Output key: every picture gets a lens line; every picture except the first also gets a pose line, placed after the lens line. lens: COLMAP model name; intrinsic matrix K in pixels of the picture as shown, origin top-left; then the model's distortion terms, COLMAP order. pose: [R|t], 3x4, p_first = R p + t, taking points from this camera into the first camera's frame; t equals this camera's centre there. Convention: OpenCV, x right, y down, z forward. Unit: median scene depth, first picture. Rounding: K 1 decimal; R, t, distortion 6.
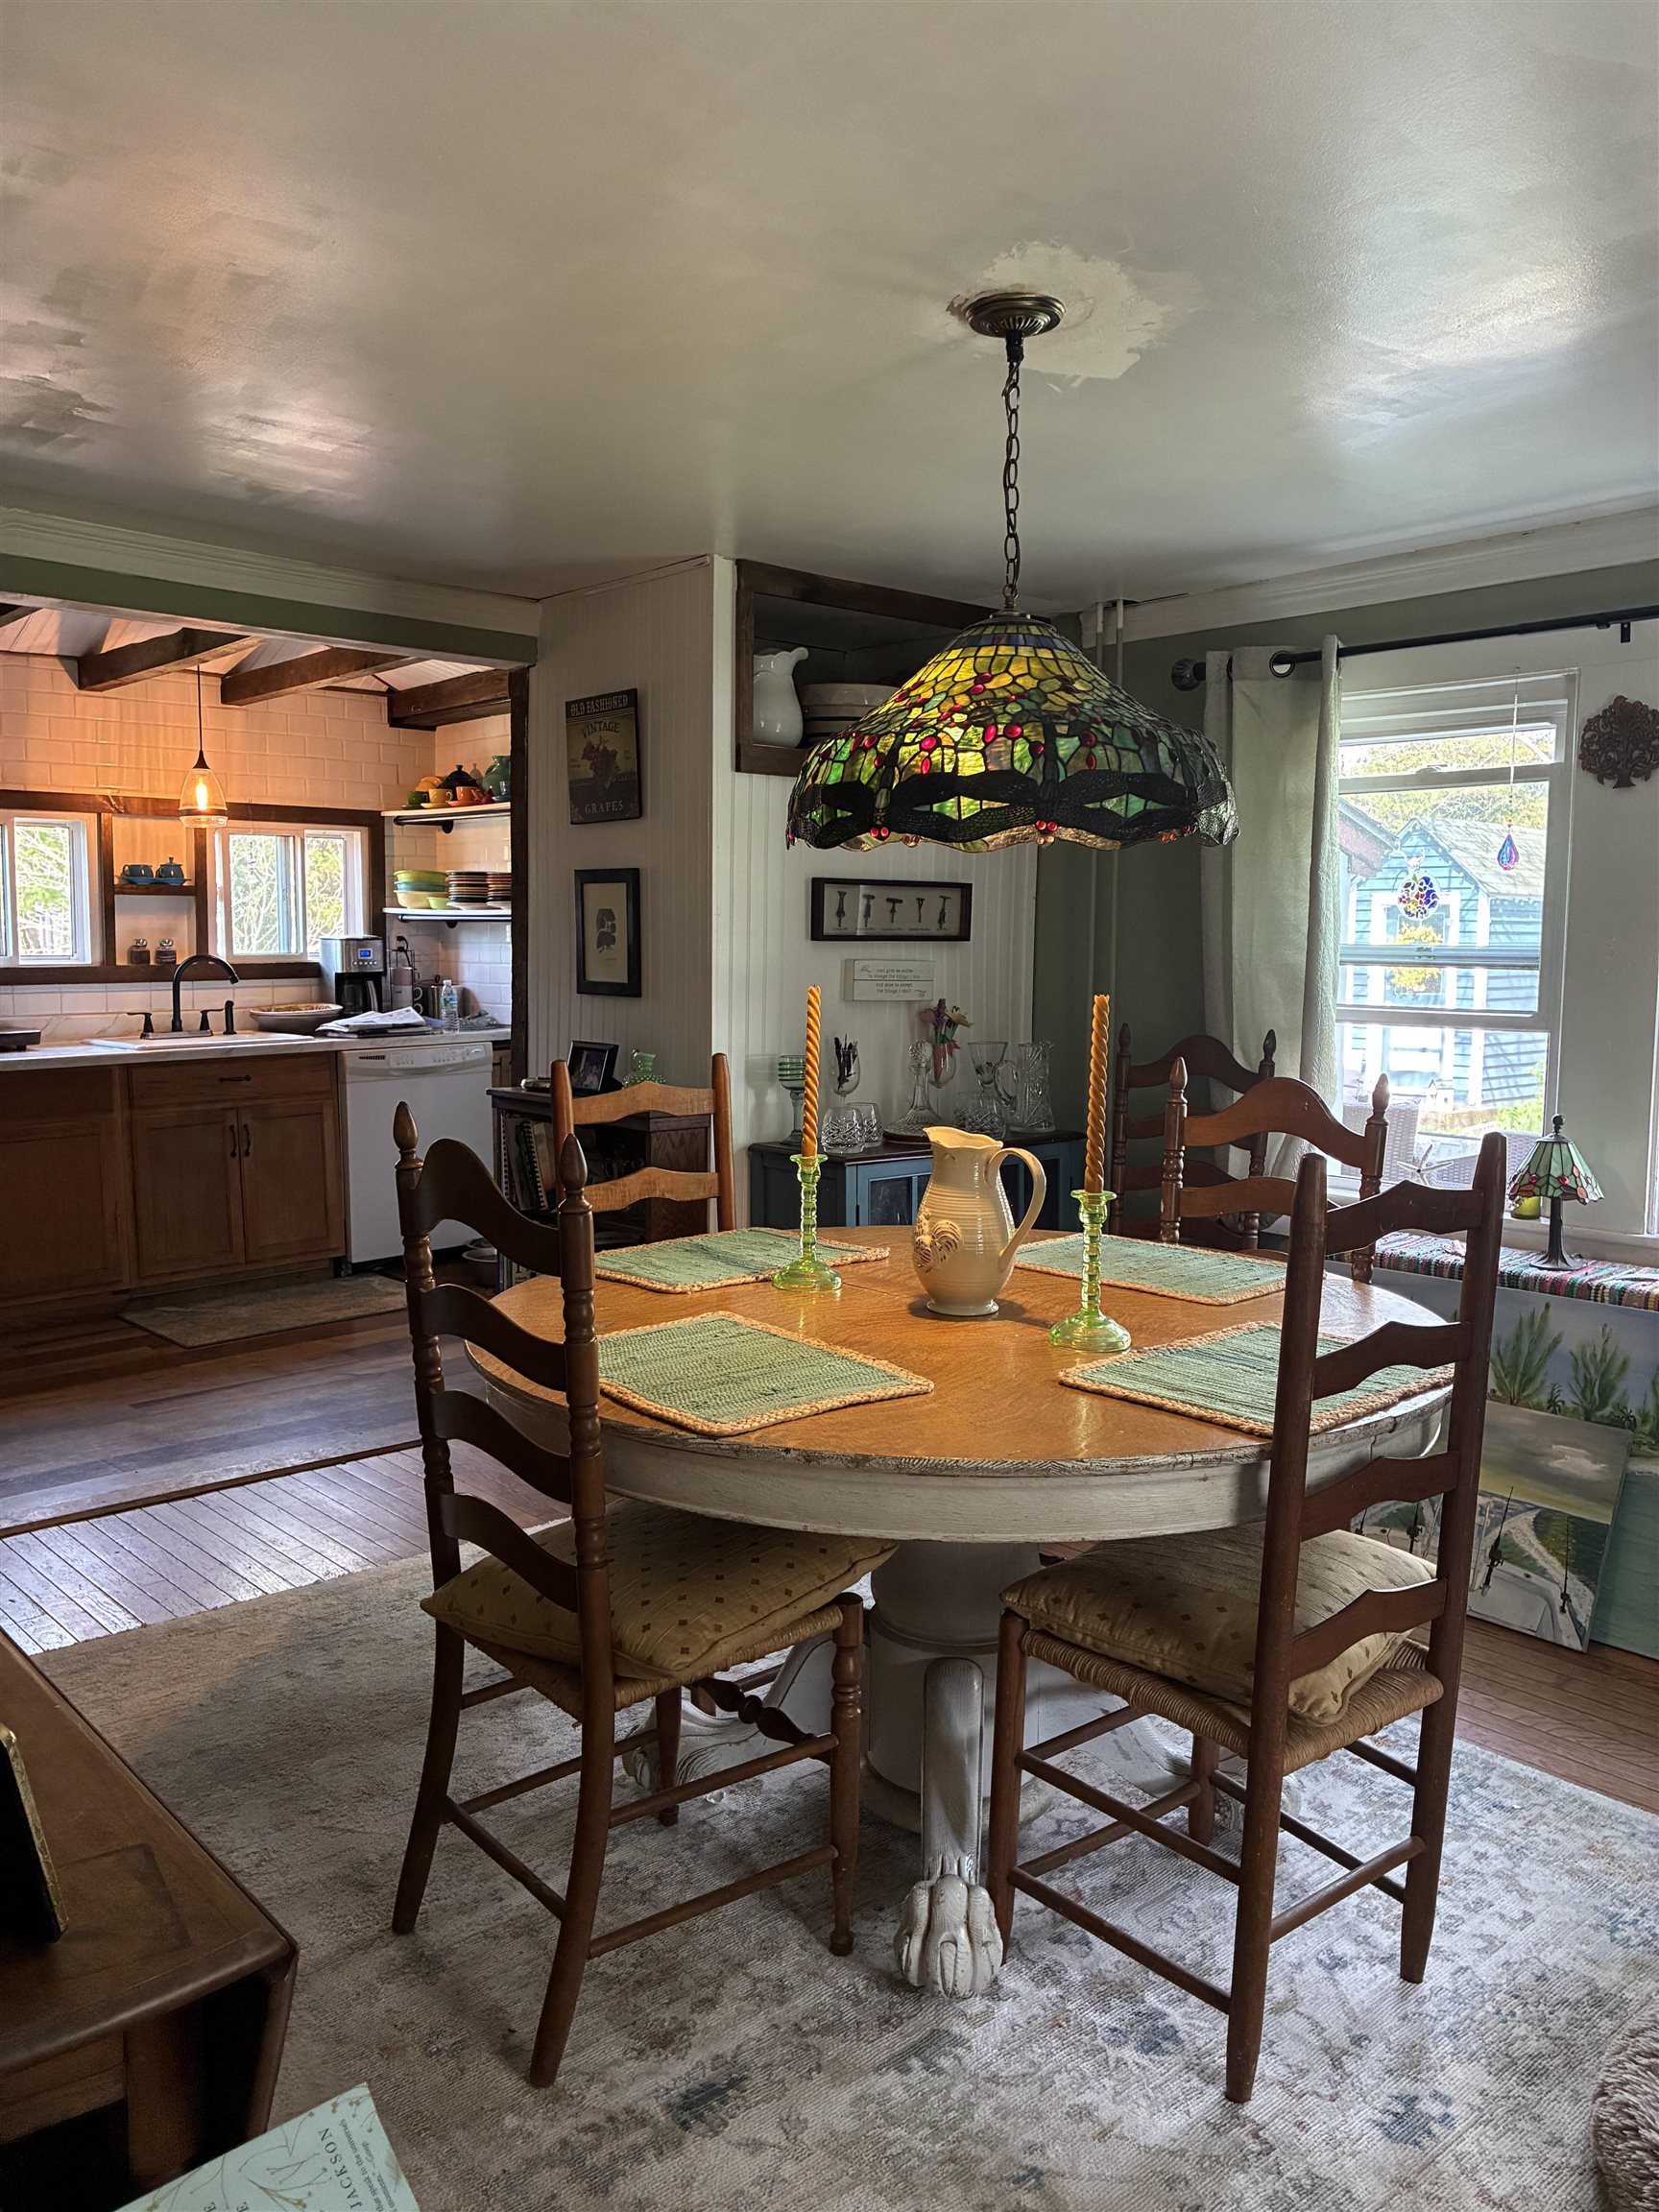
lens RADIAL K [[1648.5, 0, 829.5], [0, 1648.5, 1106.0], [0, 0, 1]] dist [-0.048541, 0.116484]
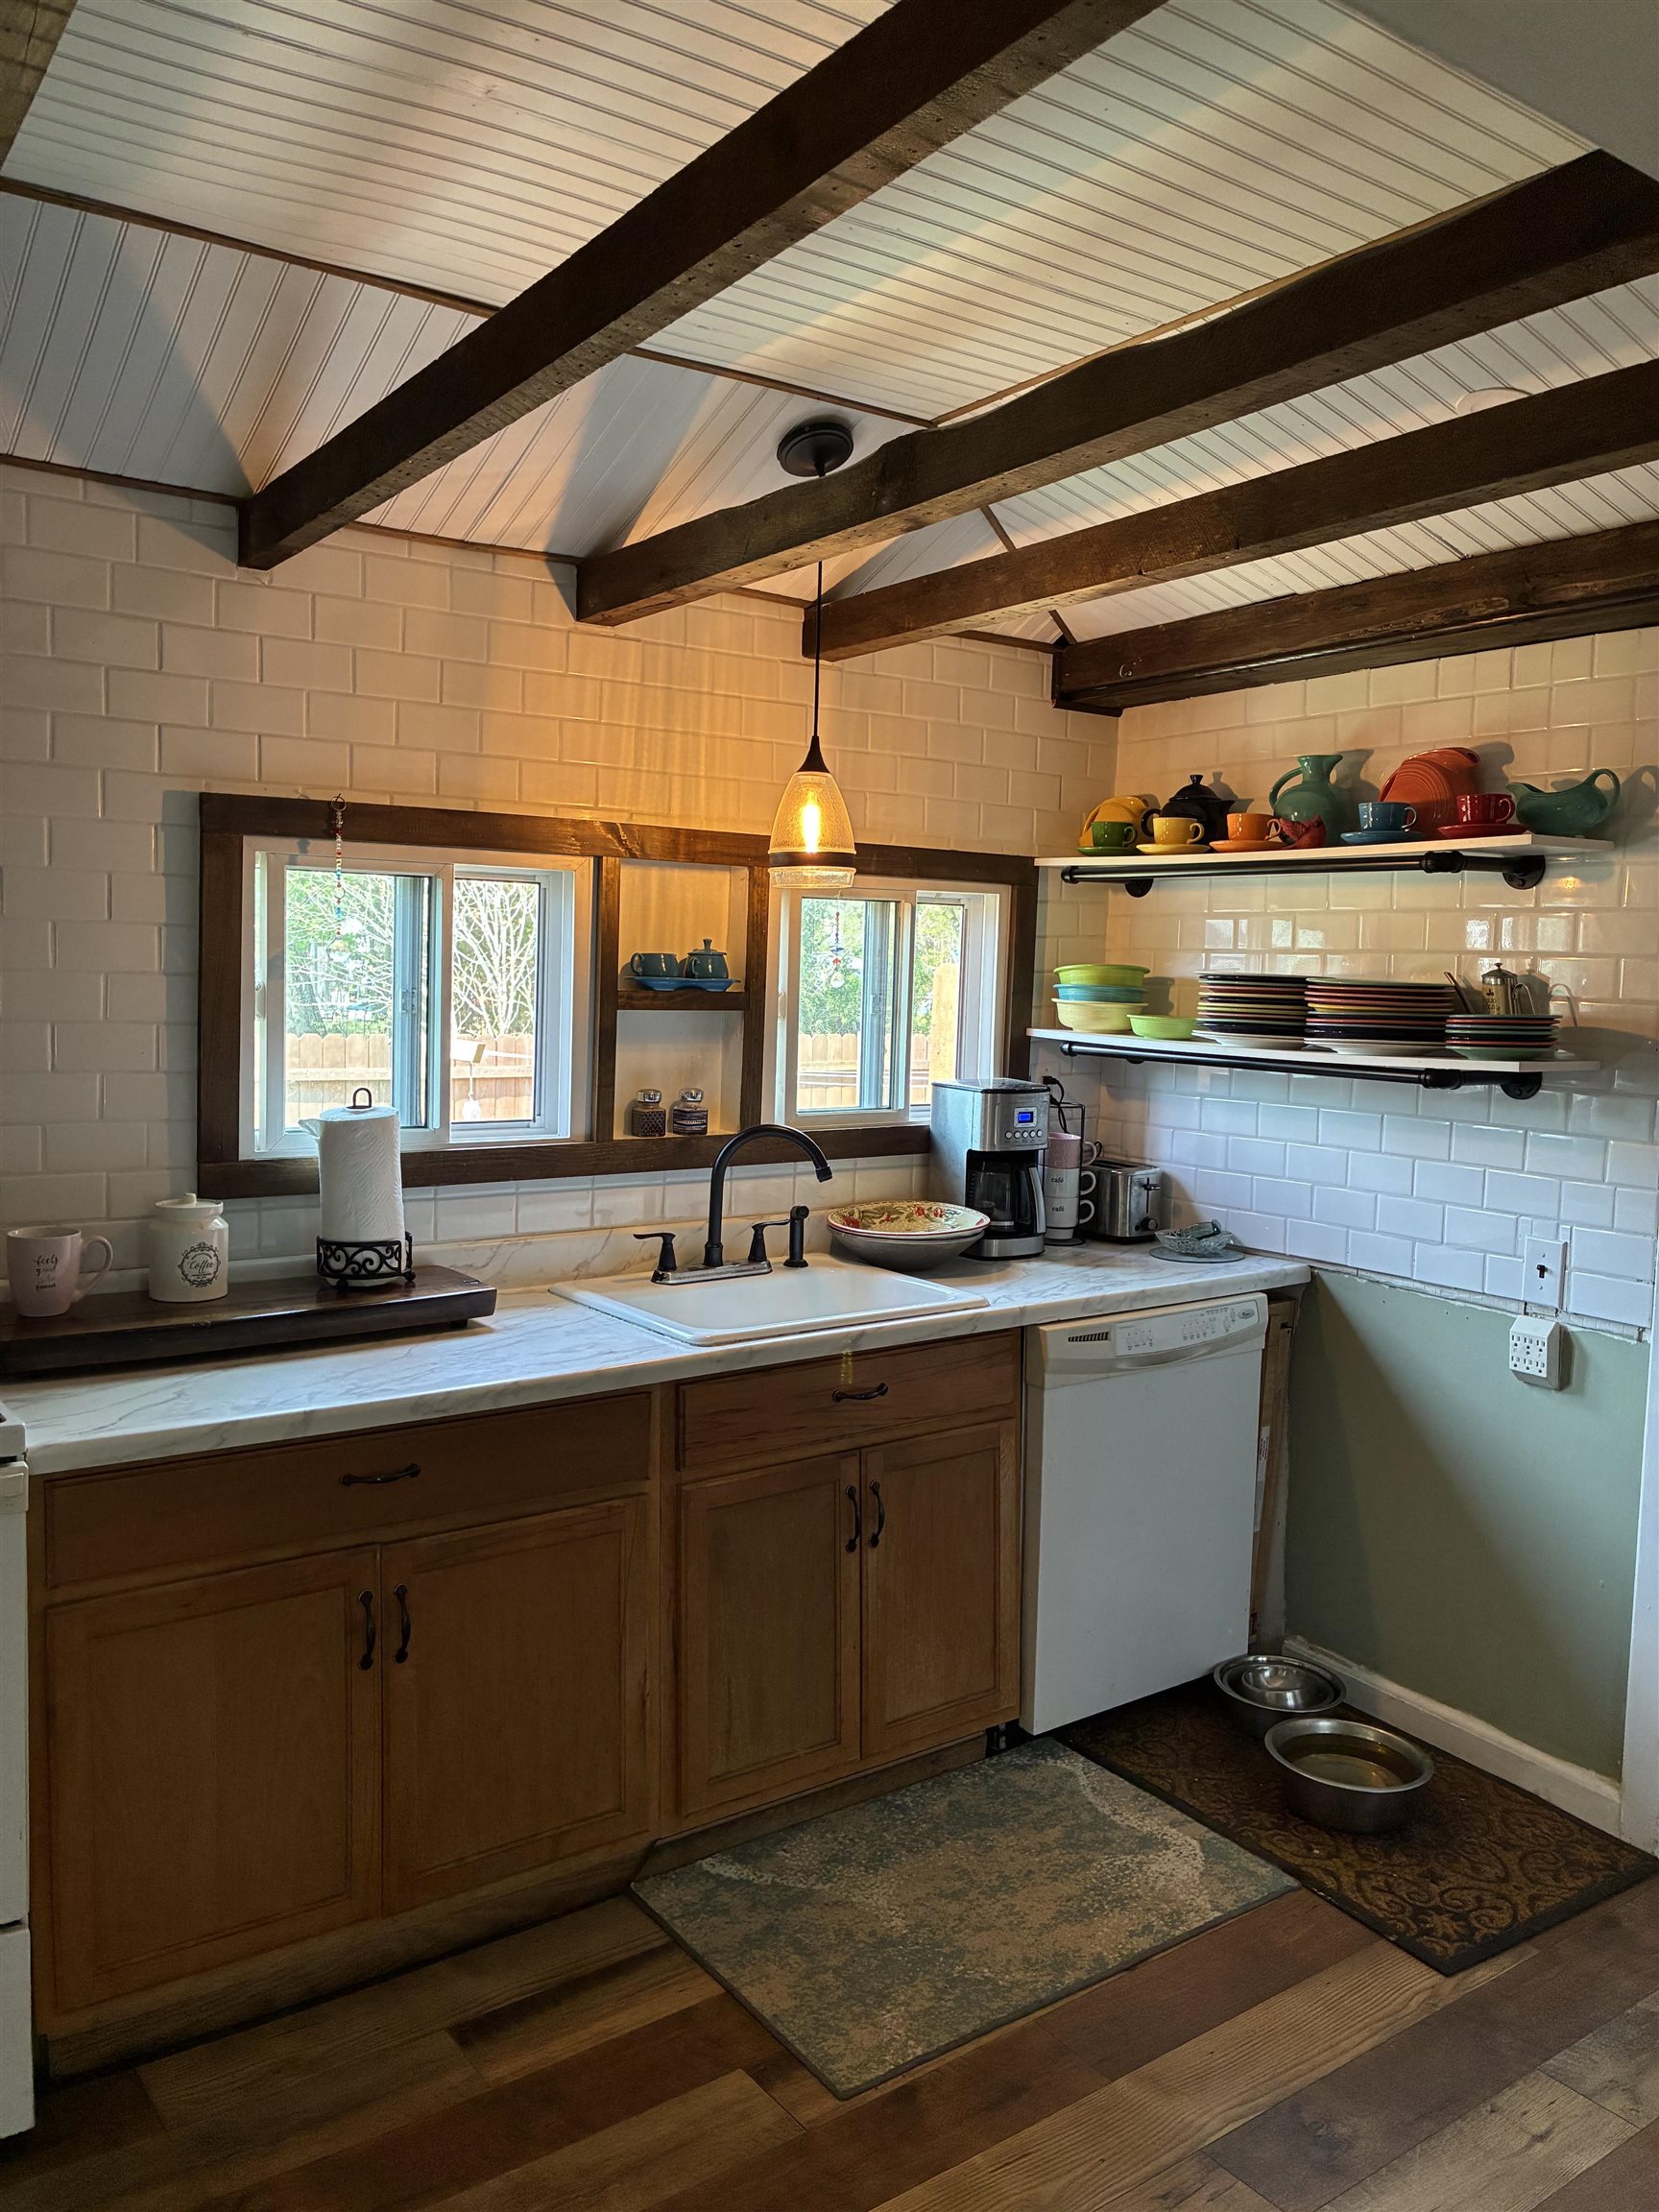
lens RADIAL K [[1672.6, 0, 829.5], [0, 1672.6, 1106.0], [0, 0, 1]] dist [0.034870, -0.069024]
pose [[0.990385, 0.032459, -0.134474, -0.288844], [-0.035989, 0.999066, -0.023907, -0.085691], [0.133572, 0.028517, 0.990629, 0.465994]]
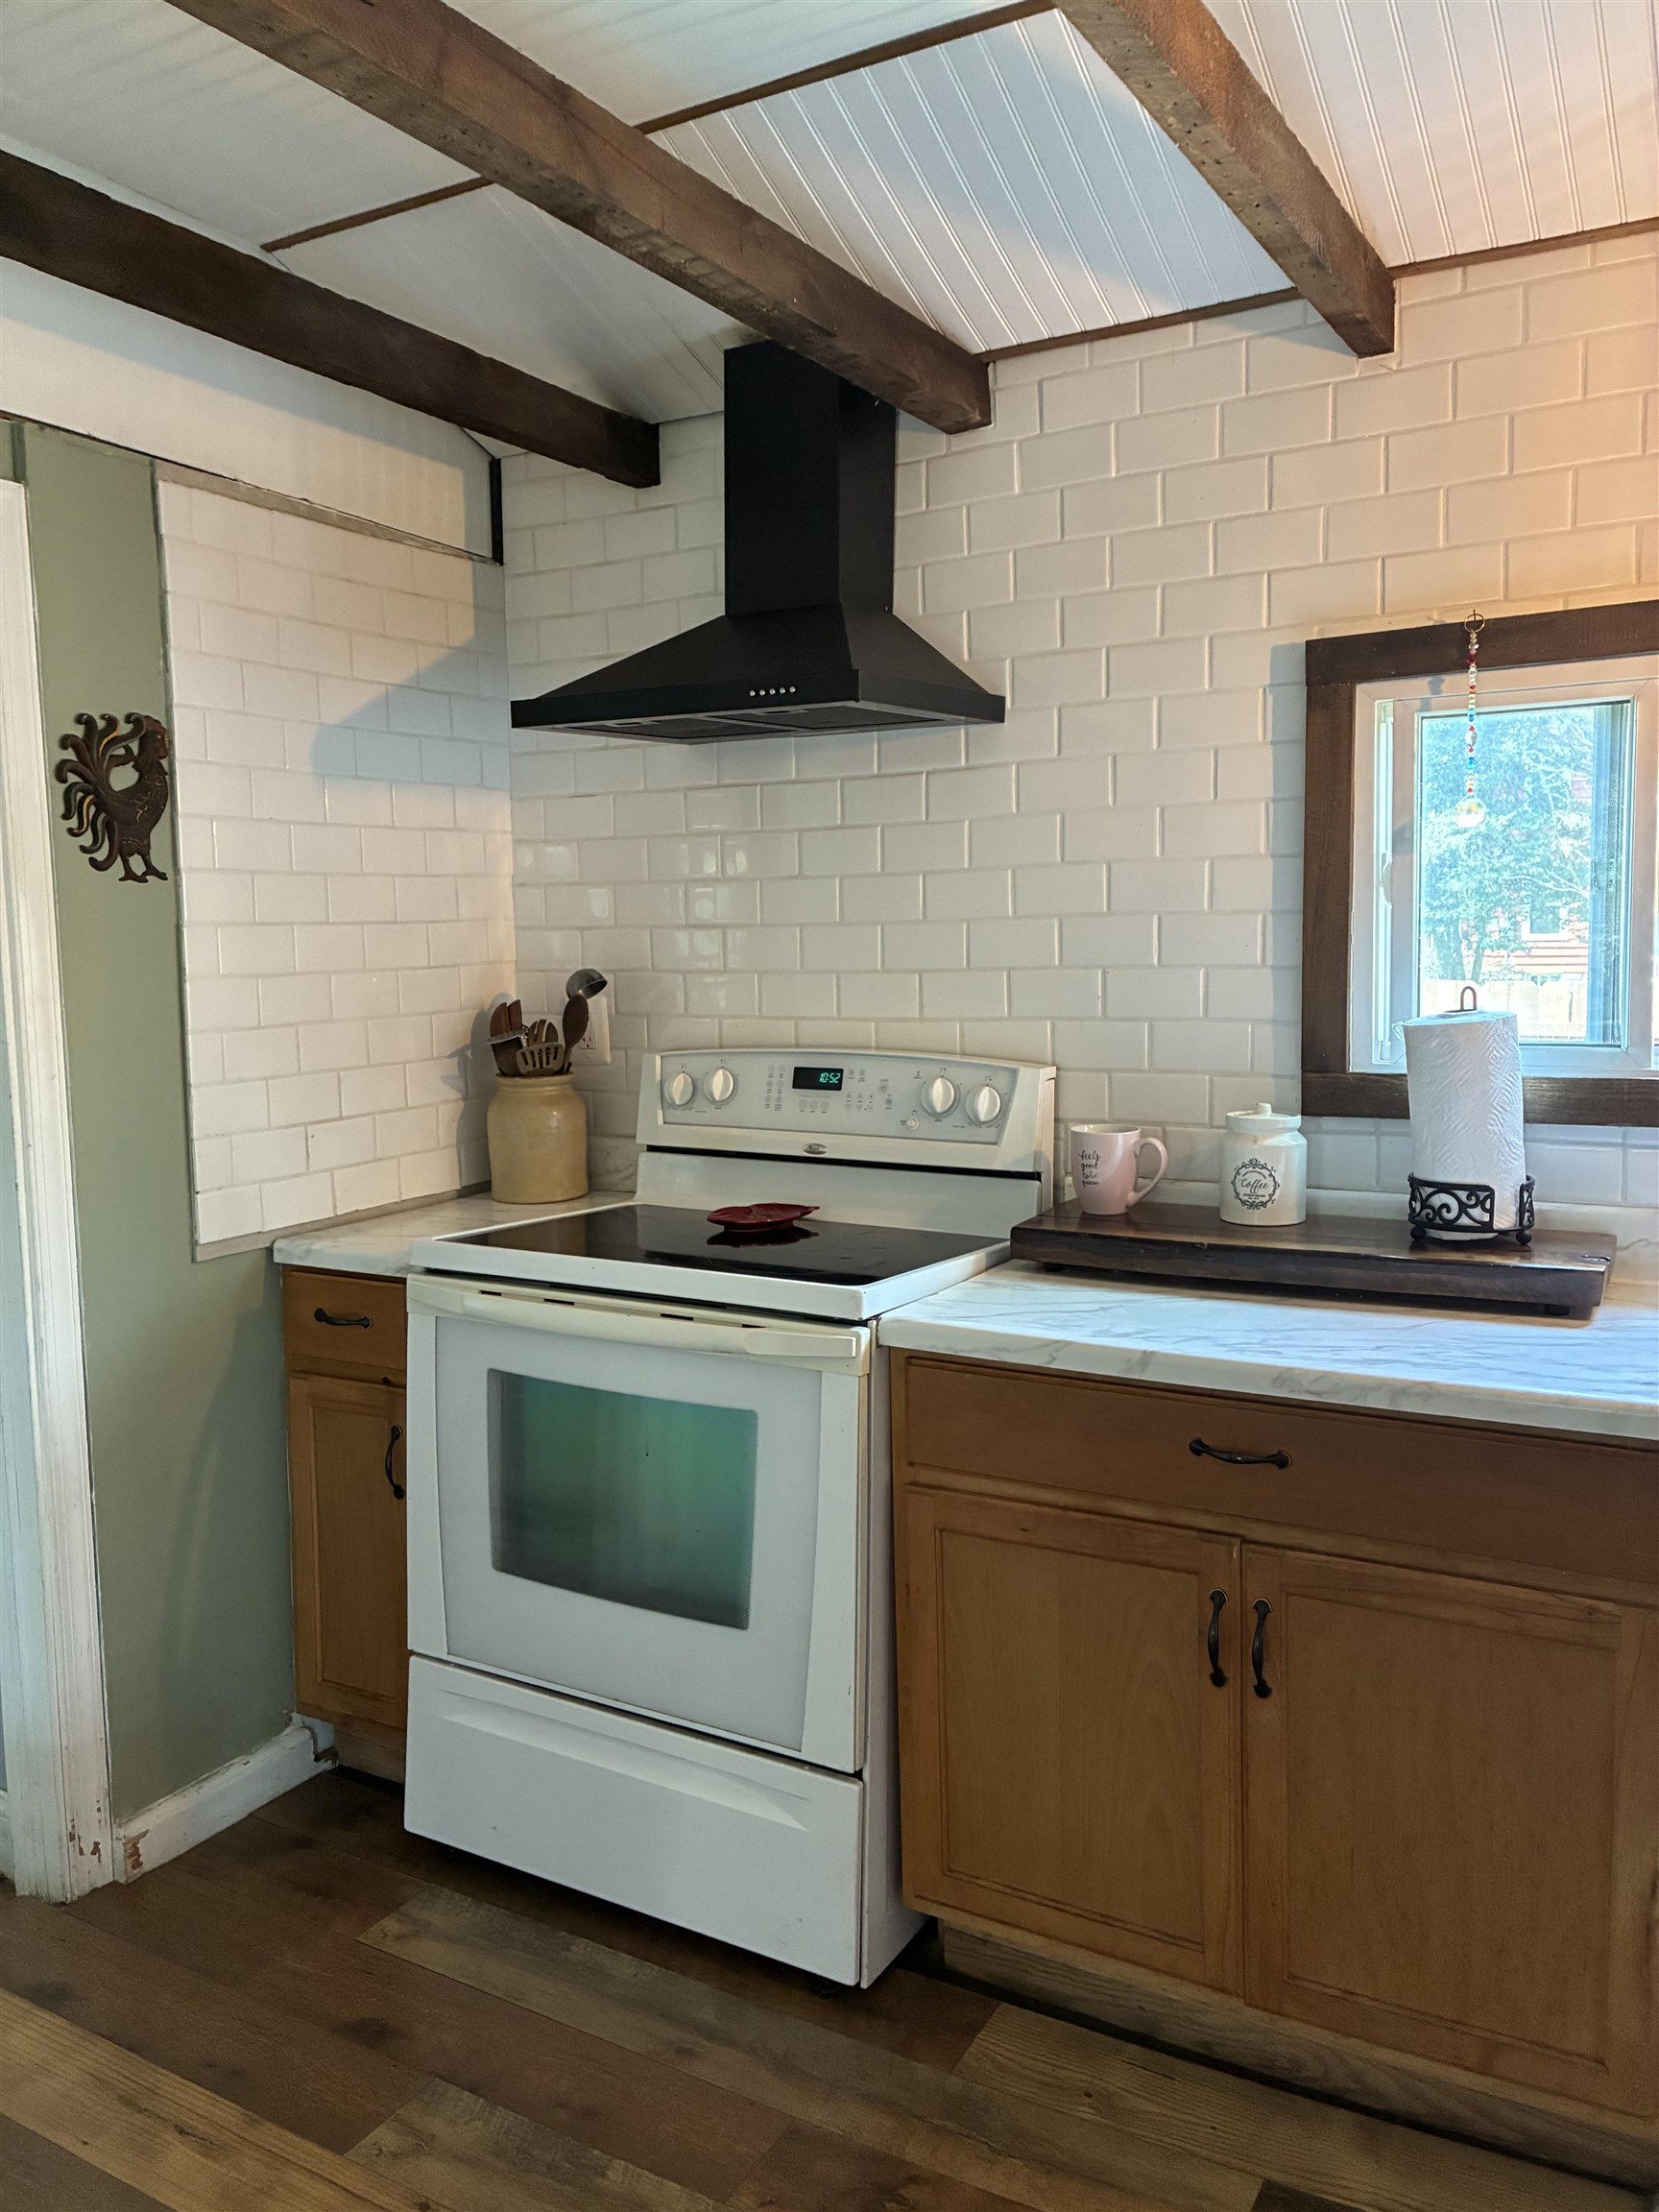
lens RADIAL K [[1657.3, 0, 829.5], [0, 1657.3, 1106.0], [0, 0, 1]] dist [0.005300, 0.005179]
pose [[0.276201, 0.087339, -0.957123, -0.176843], [-0.082704, 0.994328, 0.066868, -0.084064], [0.957535, 0.060689, 0.281858, 0.671767]]
